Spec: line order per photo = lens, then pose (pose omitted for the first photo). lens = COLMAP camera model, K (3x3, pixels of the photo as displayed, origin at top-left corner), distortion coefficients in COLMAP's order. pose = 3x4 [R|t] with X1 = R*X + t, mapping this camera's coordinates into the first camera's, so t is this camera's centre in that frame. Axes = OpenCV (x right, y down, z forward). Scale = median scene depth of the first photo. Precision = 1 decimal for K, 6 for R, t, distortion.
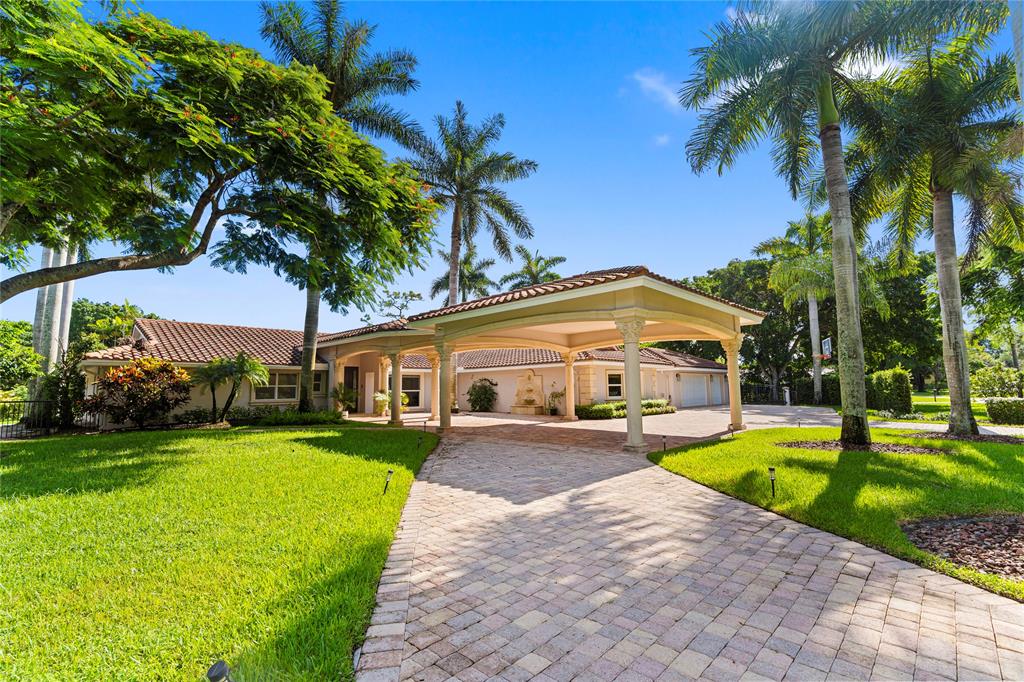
lens RADIAL K [[462.4, 0, 512.4], [0, 462.4, 337.7], [0, 0, 1]] dist [0.000359, 0.000148]
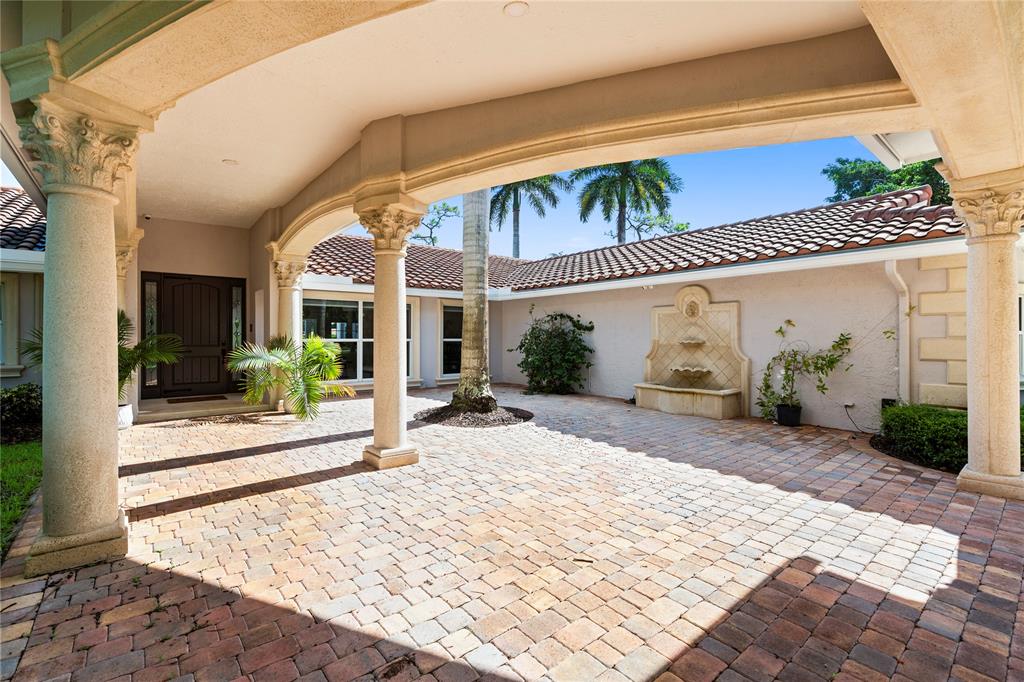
lens RADIAL K [[462.4, 0, 512.4], [0, 462.4, 337.7], [0, 0, 1]] dist [0.000359, 0.000148]
pose [[0.993322, 0.014031, -0.114521, -0.055940], [-0.001039, 0.993626, 0.112726, 0.063491], [0.115372, -0.111854, 0.987004, 0.586220]]
